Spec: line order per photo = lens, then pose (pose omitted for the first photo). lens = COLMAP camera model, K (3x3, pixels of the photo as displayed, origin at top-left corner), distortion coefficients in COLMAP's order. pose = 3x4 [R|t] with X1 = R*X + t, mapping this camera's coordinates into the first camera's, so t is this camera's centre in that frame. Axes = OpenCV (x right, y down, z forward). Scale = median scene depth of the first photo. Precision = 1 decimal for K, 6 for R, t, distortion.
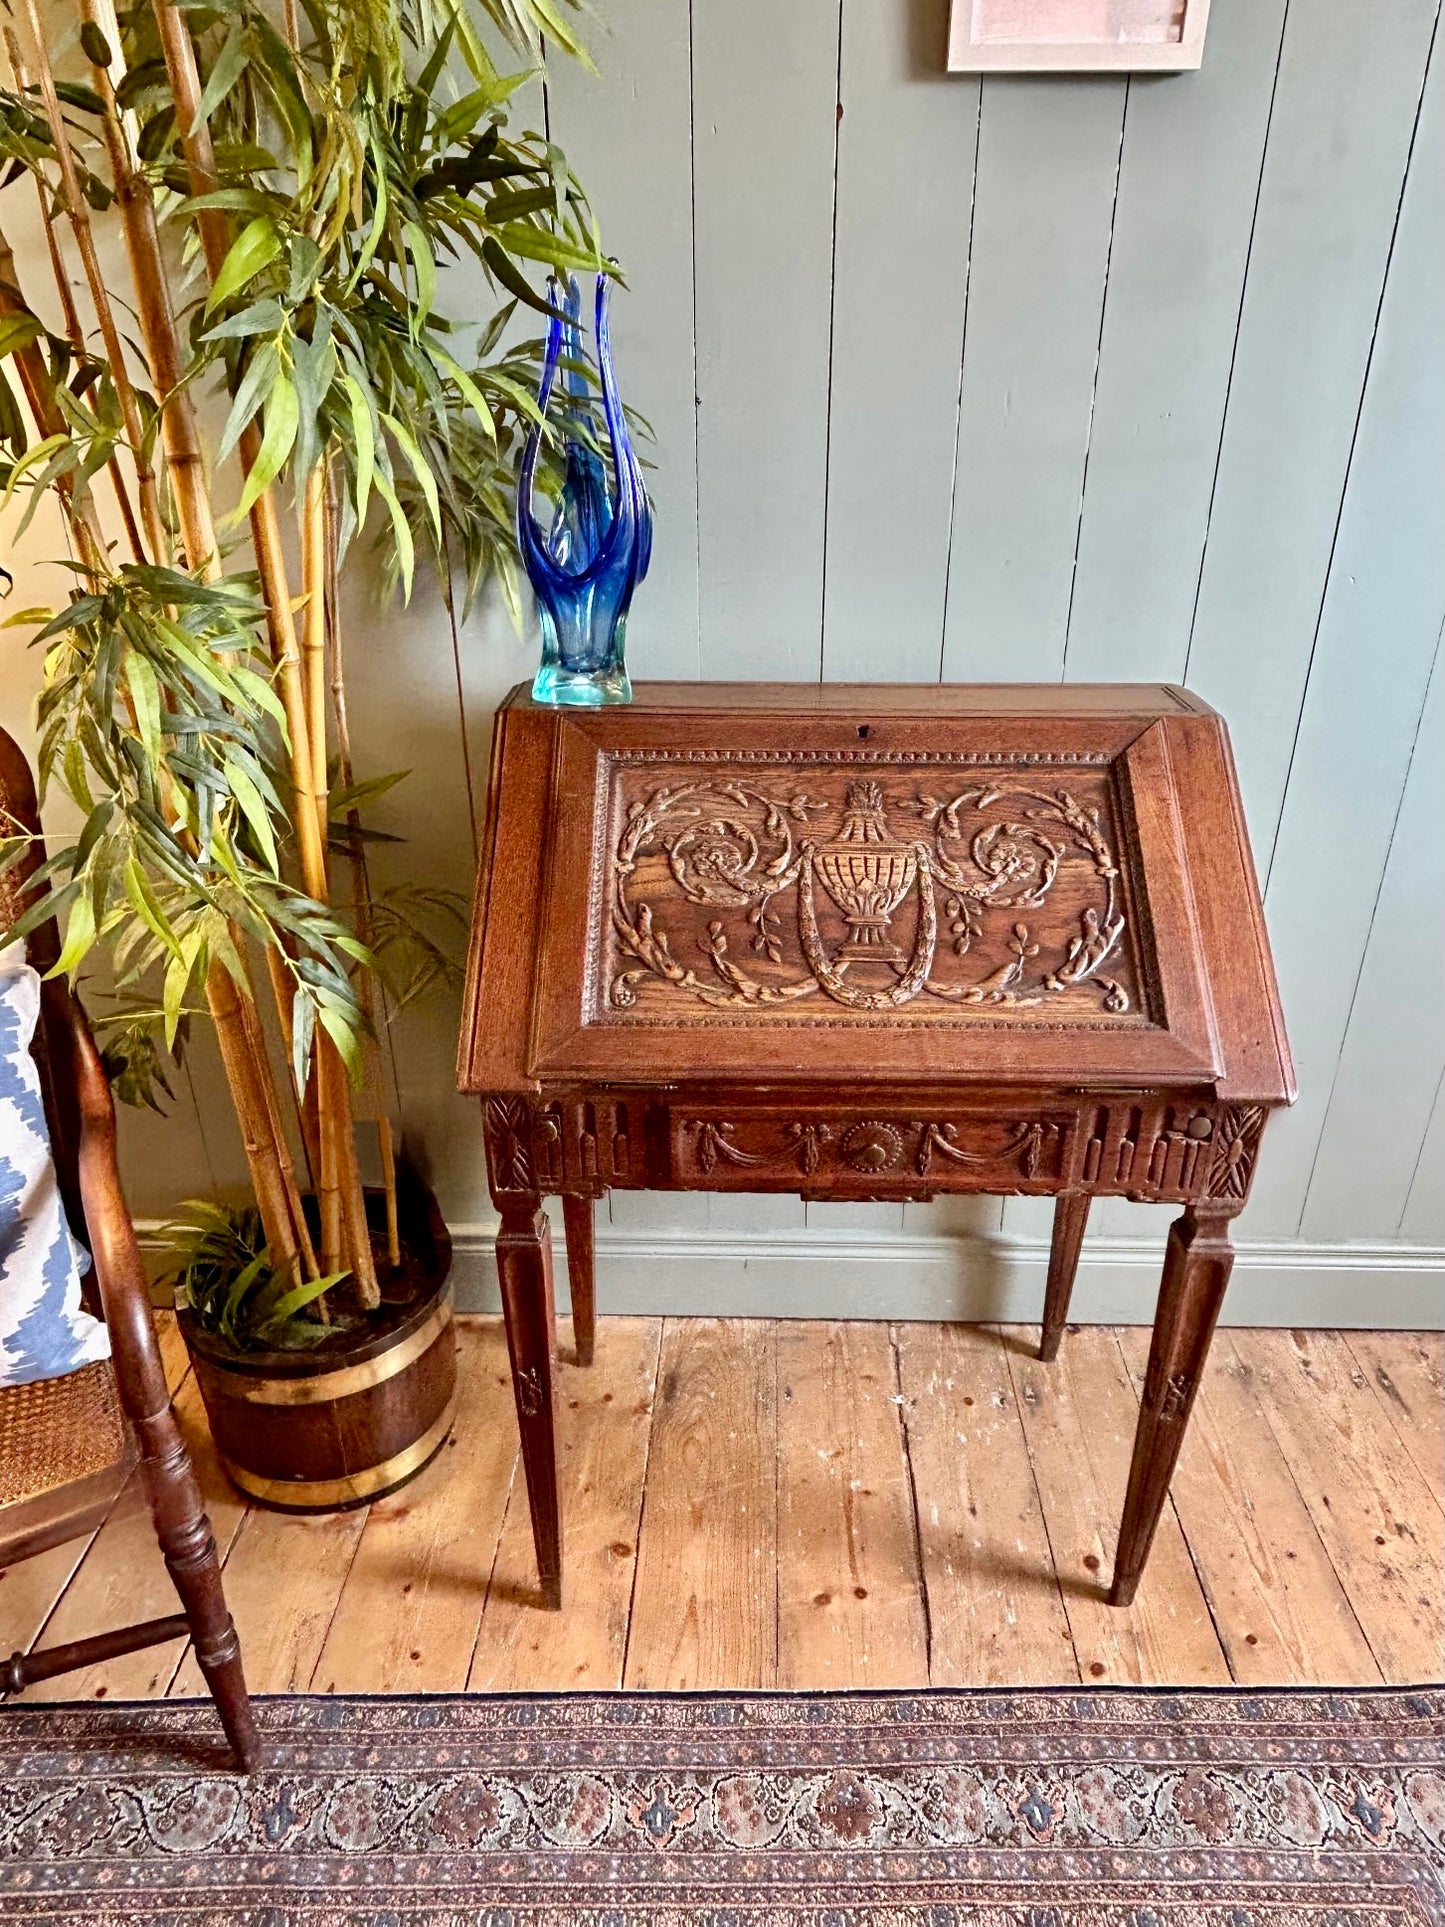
lens RADIAL K [[1281.2, 0, 732.9], [0, 1281.2, 955.6], [0, 0, 1]] dist [-0.001195, 0.002432]
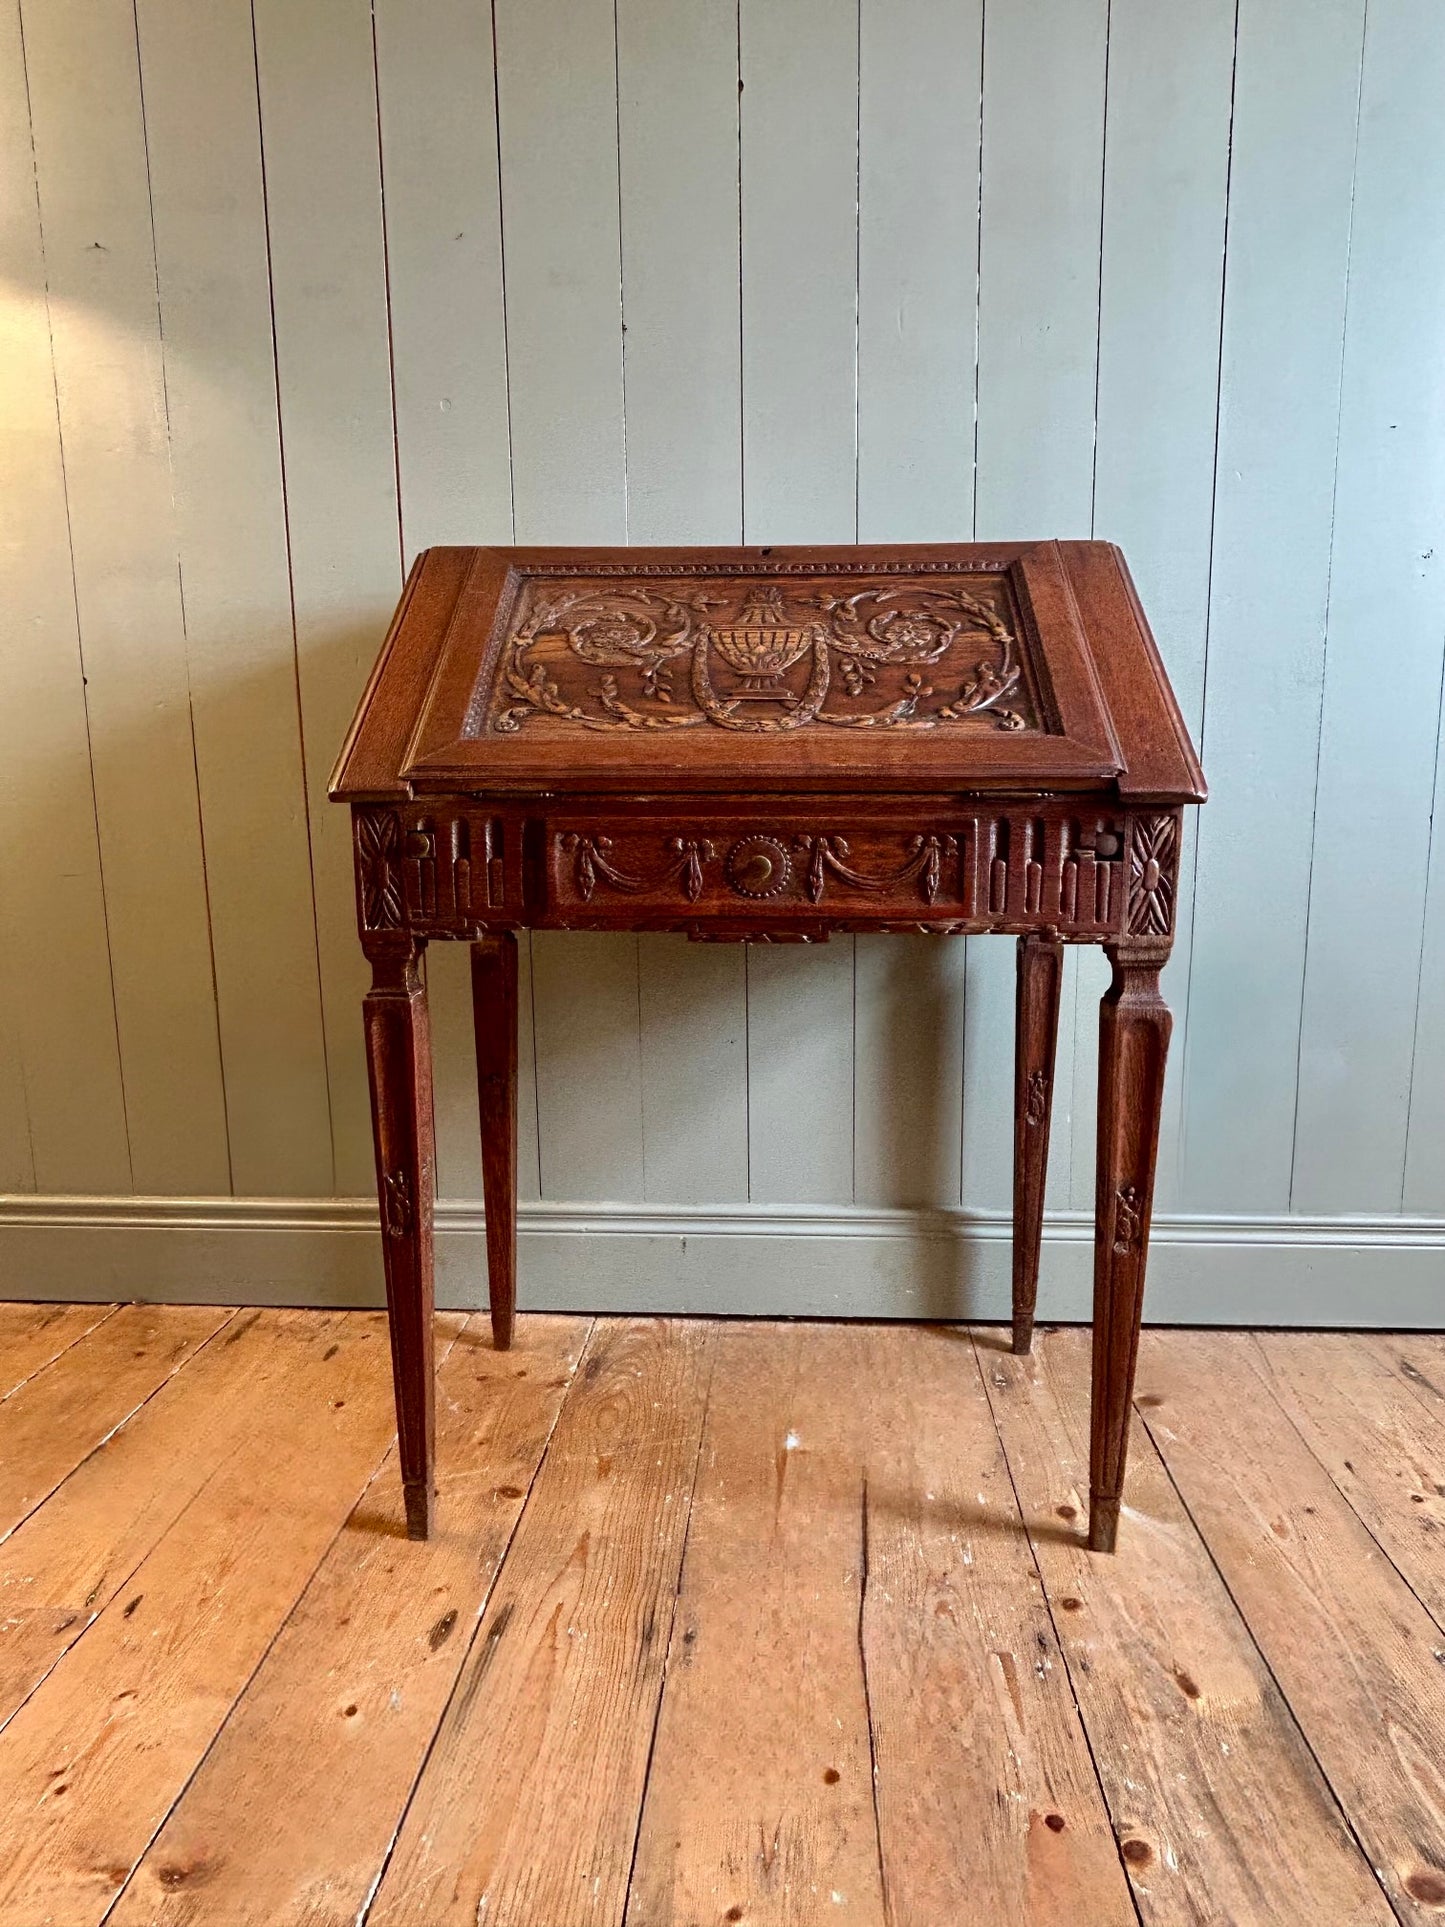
lens RADIAL K [[1211.4, 0, 726.2], [0, 1211.4, 957.3], [0, 0, 1]] dist [-0.001125, 0.002658]
pose [[0.999152, -0.003730, -0.041014, 0.113096], [-0.008400, 0.956498, -0.291616, 0.443441], [0.040318, 0.291714, 0.955656, 0.159071]]
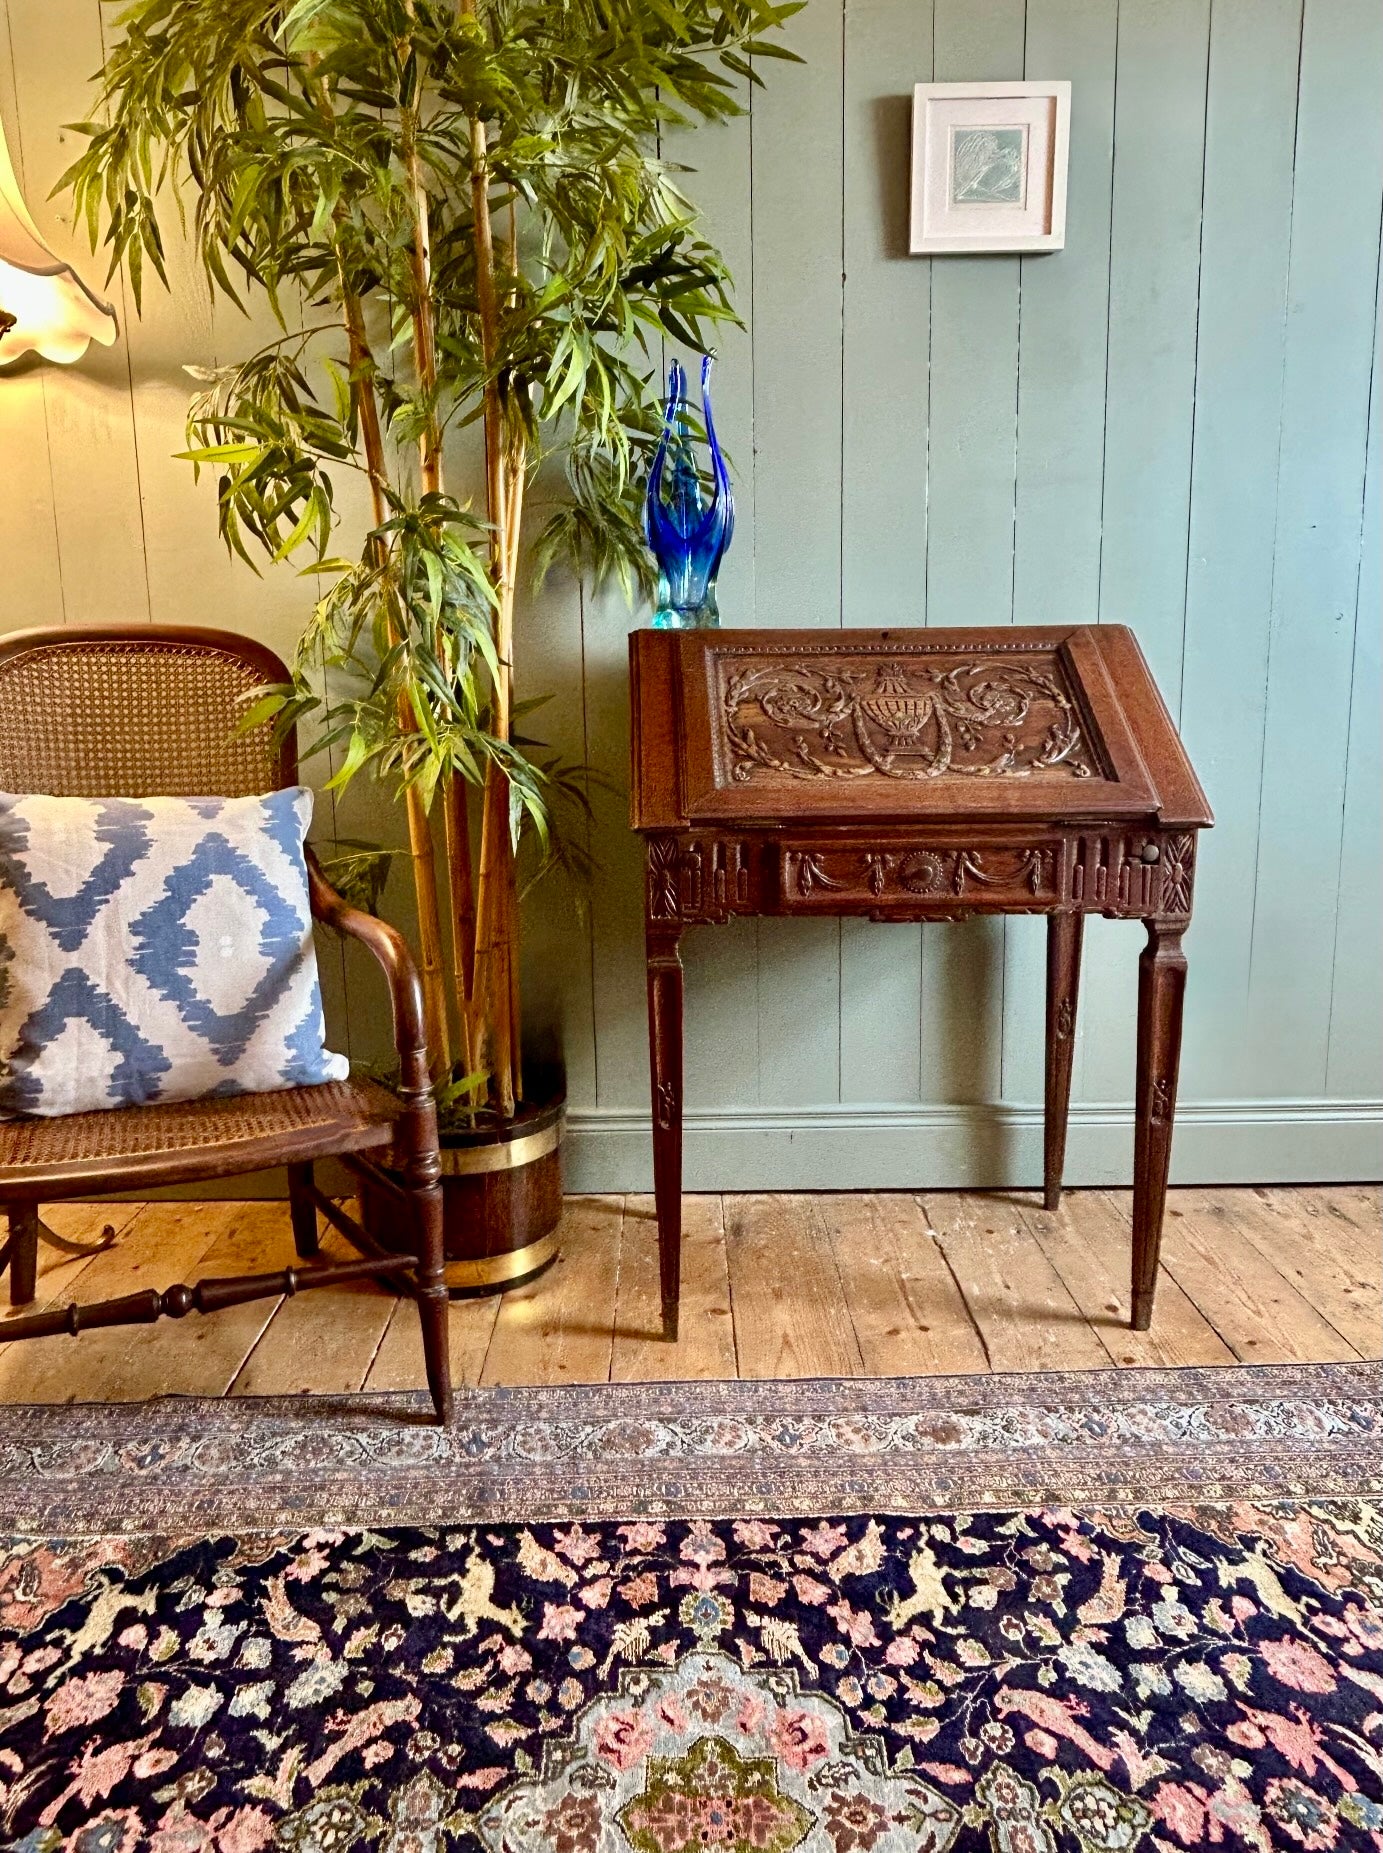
lens RADIAL K [[1265.1, 0, 665.7], [0, 1265.1, 867.7], [0, 0, 1]] dist [0.009975, -0.017844]
pose [[0.999607, -0.021377, 0.018152, -0.186003], [0.025722, 0.956773, -0.289695, 0.507746], [-0.011175, 0.290048, 0.956947, -0.310554]]
